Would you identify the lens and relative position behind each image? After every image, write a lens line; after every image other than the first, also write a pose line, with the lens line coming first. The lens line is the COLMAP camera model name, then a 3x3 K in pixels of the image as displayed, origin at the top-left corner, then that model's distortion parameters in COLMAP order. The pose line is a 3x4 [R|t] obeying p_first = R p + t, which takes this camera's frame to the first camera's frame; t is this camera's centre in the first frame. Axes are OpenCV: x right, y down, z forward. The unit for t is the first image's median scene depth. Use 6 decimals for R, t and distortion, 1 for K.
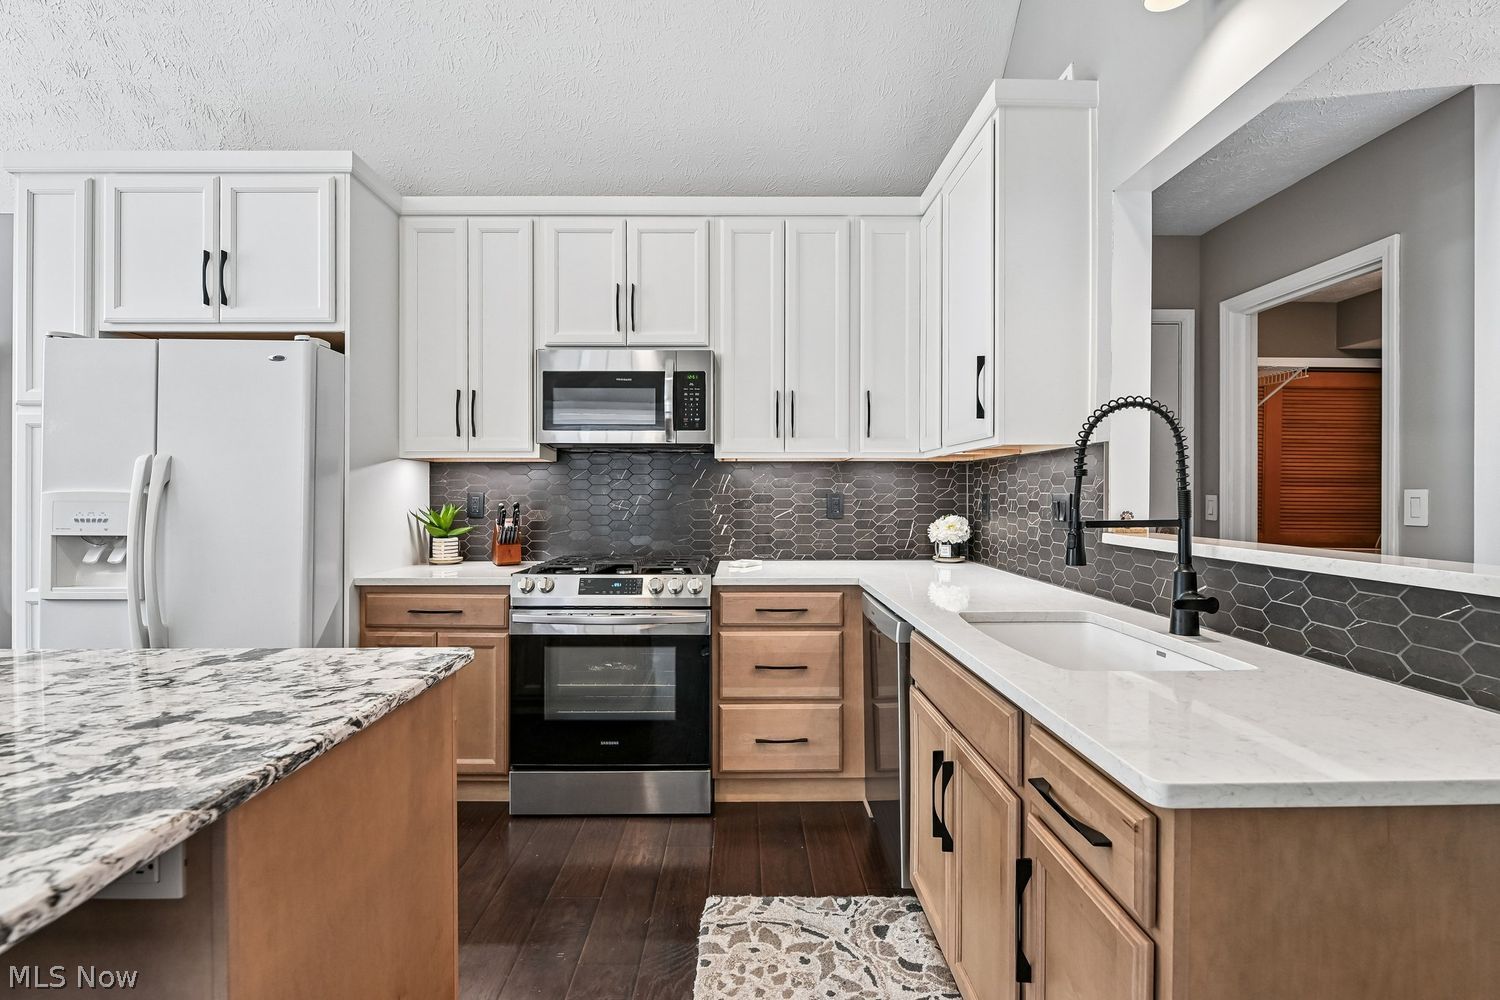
lens RADIAL K [[673.4, 0, 745.8], [0, 673.4, 496.6], [0, 0, 1]] dist [0.003686, -0.003188]
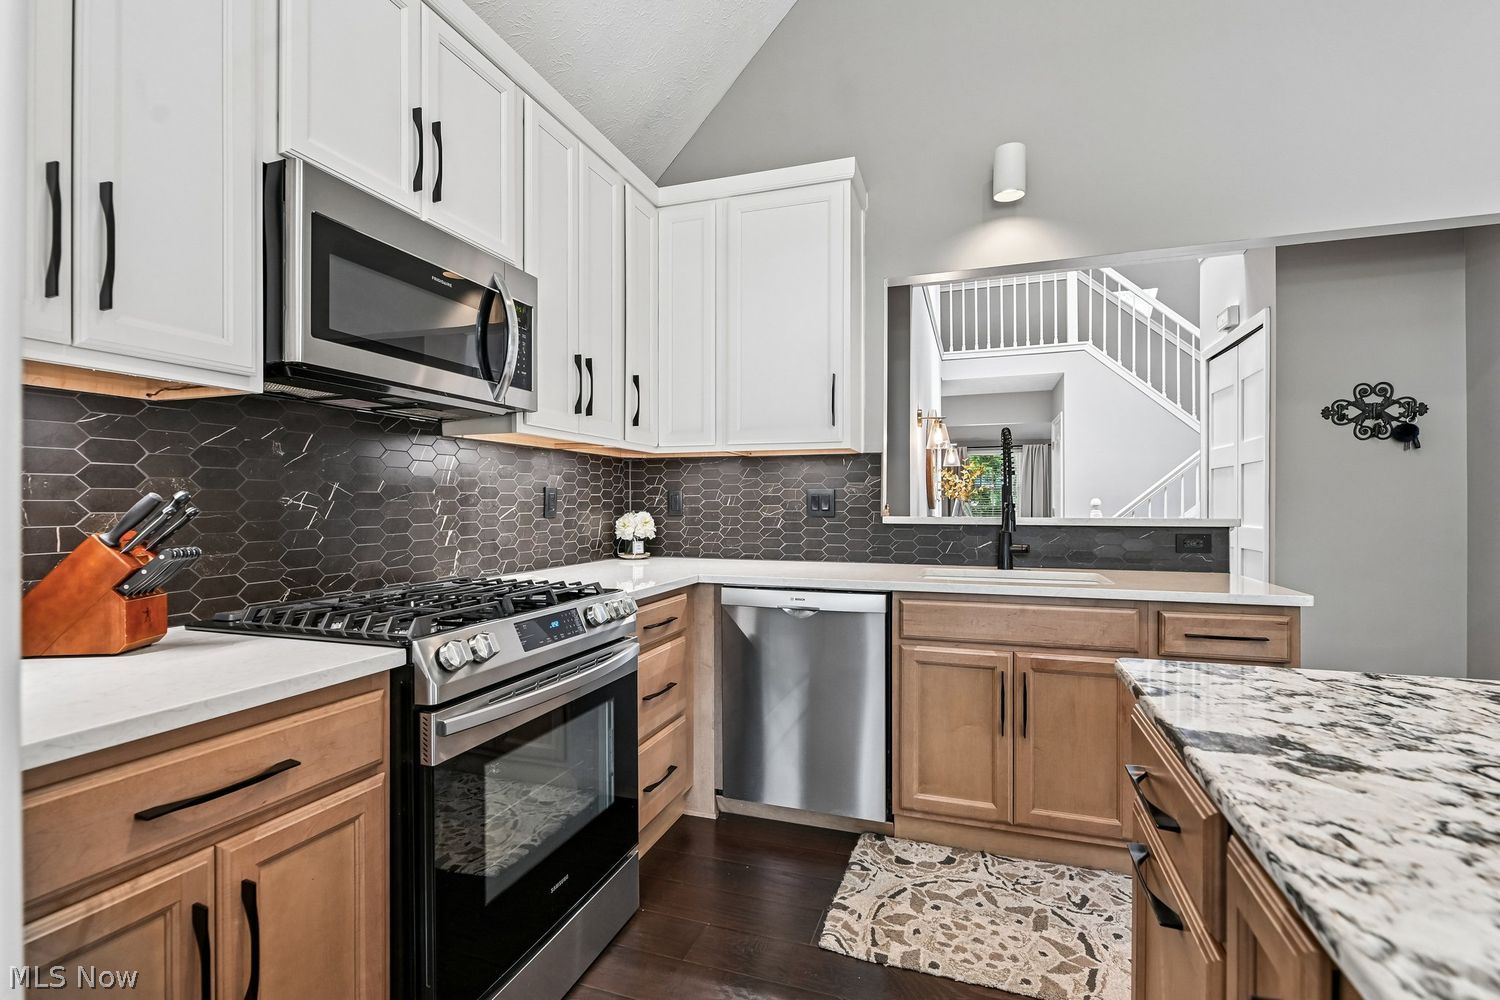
lens RADIAL K [[673.4, 0, 749.2], [0, 673.4, 500.8], [0, 0, 1]] dist [0.003686, -0.003188]
pose [[0.336929, 0.001930, 0.941528, -0.911251], [0.001852, 0.999995, -0.002712, 0.023456], [-0.941528, 0.002657, 0.336924, 0.791423]]
